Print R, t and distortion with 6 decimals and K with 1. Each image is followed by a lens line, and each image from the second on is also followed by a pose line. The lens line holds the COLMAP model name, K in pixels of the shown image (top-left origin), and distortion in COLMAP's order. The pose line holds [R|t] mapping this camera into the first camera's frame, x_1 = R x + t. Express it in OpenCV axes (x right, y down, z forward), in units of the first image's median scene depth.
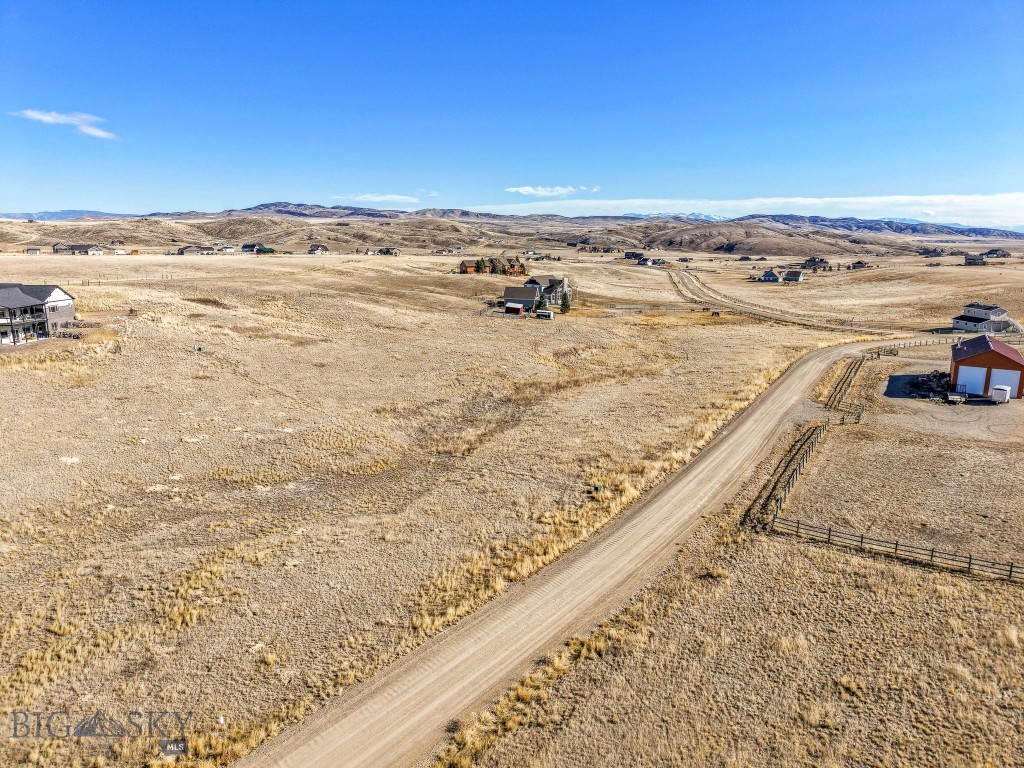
lens RADIAL K [[684.4, 0, 510.7], [0, 684.4, 383.0], [0, 0, 1]] dist [0.030300, -0.034530]
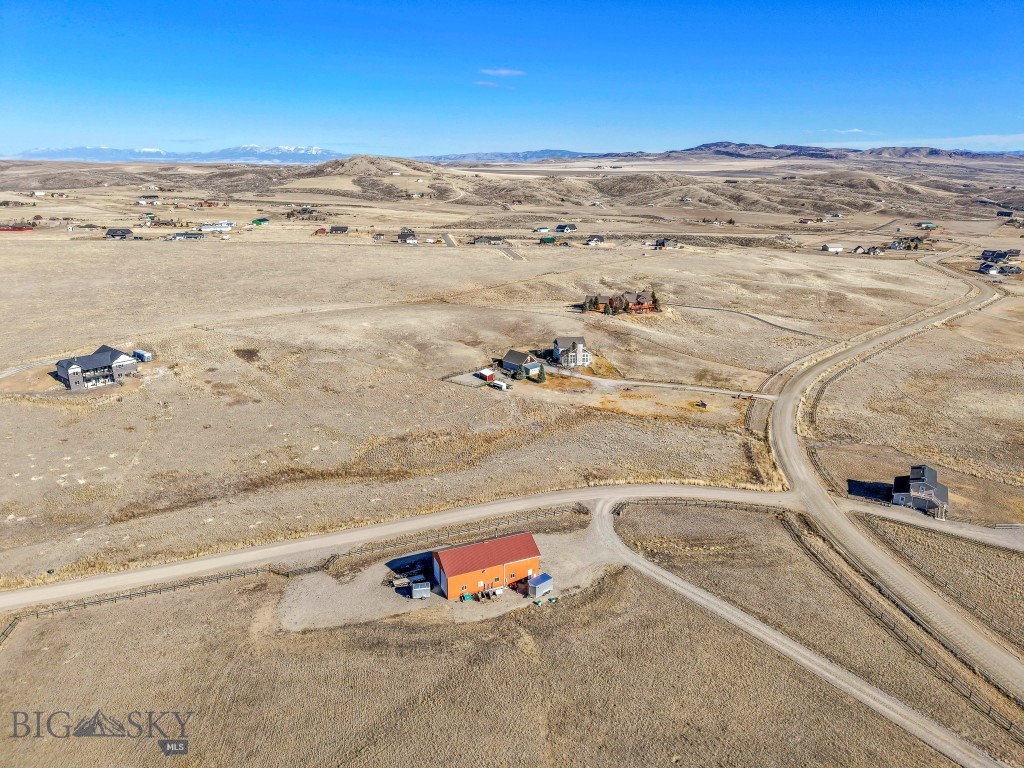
lens RADIAL K [[688.5, 0, 510.6], [0, 688.5, 386.2], [0, 0, 1]] dist [0.005846, -0.002979]
pose [[0.820297, 0.178316, -0.543430, 0.453920], [-0.129476, 0.983385, 0.127237, -0.162874], [0.557090, -0.034011, 0.829756, 0.026618]]
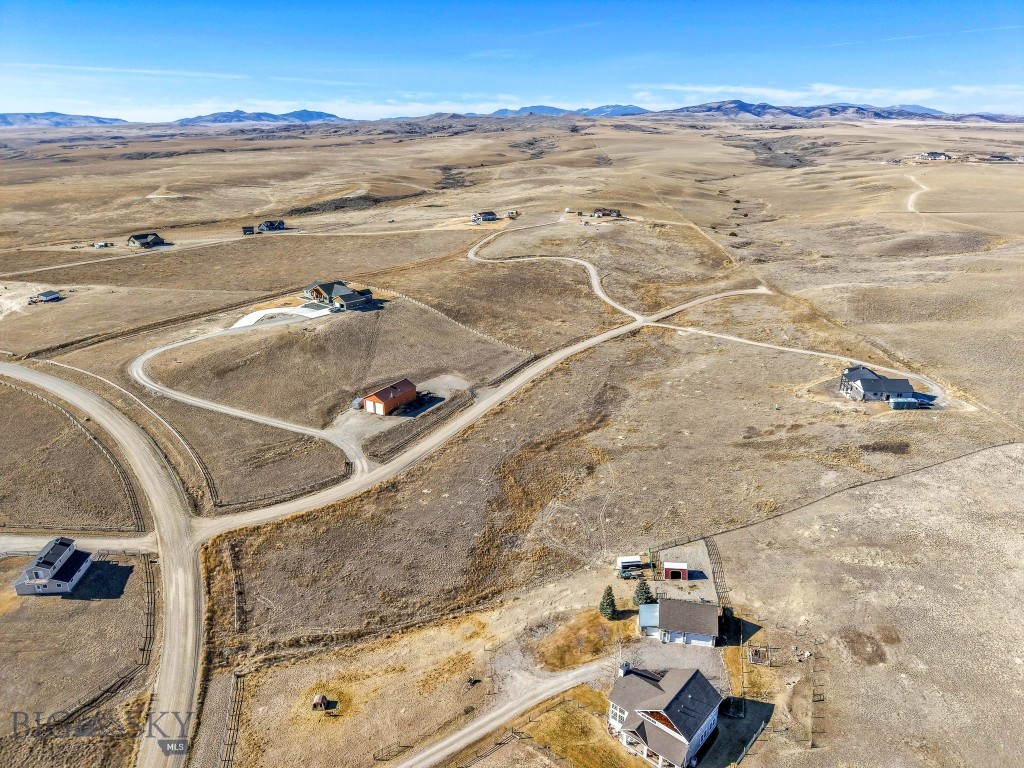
lens RADIAL K [[688.5, 0, 510.6], [0, 688.5, 386.2], [0, 0, 1]] dist [0.005846, -0.002979]
pose [[-0.999442, 0.005758, -0.032892, 0.133331], [-0.012961, 0.840891, 0.541050, -0.430312], [0.030774, 0.541174, -0.840347, 0.985072]]
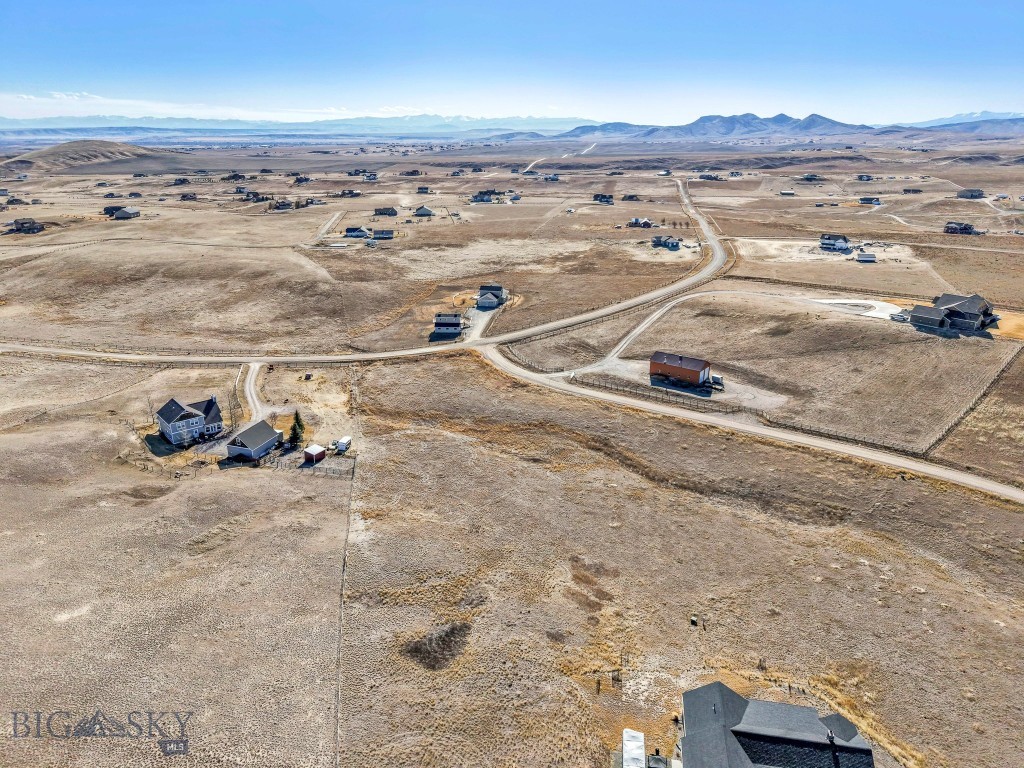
lens RADIAL K [[684.2, 0, 510.9], [0, 684.2, 391.2], [0, 0, 1]] dist [0.021710, -0.026668]
pose [[0.104298, -0.356827, 0.928330, -0.475009], [0.210676, 0.920165, 0.330019, -0.267339], [-0.971976, 0.161156, 0.171146, 0.404295]]
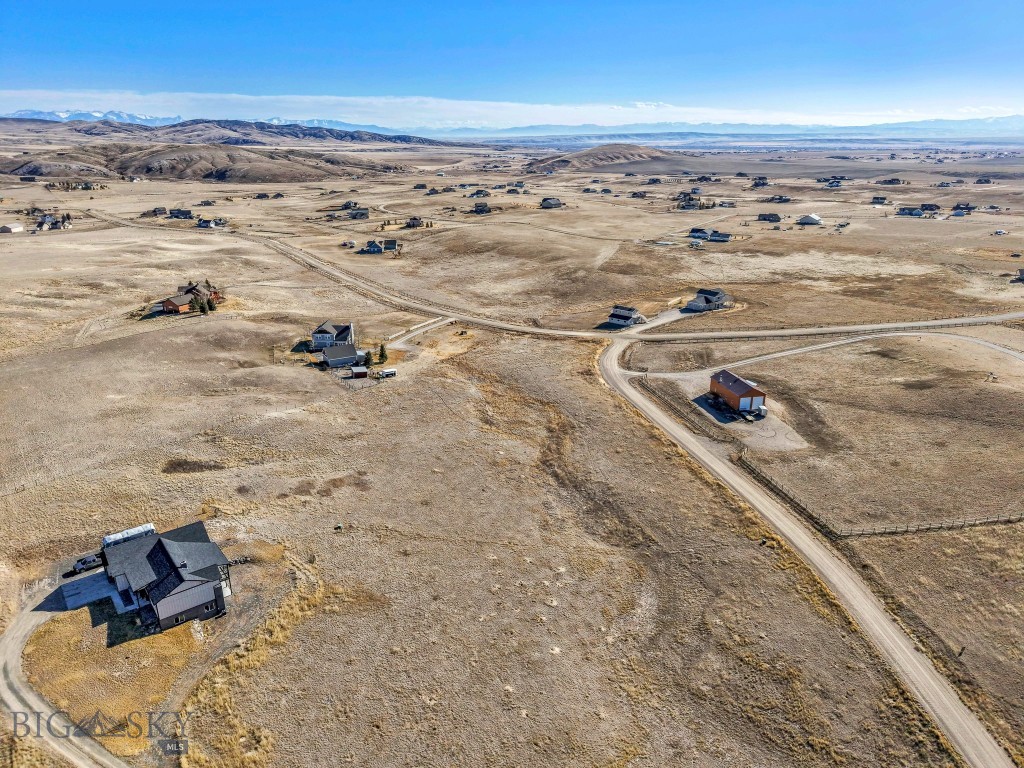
lens RADIAL K [[684.2, 0, 510.9], [0, 684.2, 391.2], [0, 0, 1]] dist [0.021710, -0.026668]
pose [[0.732732, -0.242337, 0.635906, -0.355748], [0.148427, 0.968859, 0.198194, -0.175652], [-0.664133, -0.050838, 0.745884, -0.009027]]
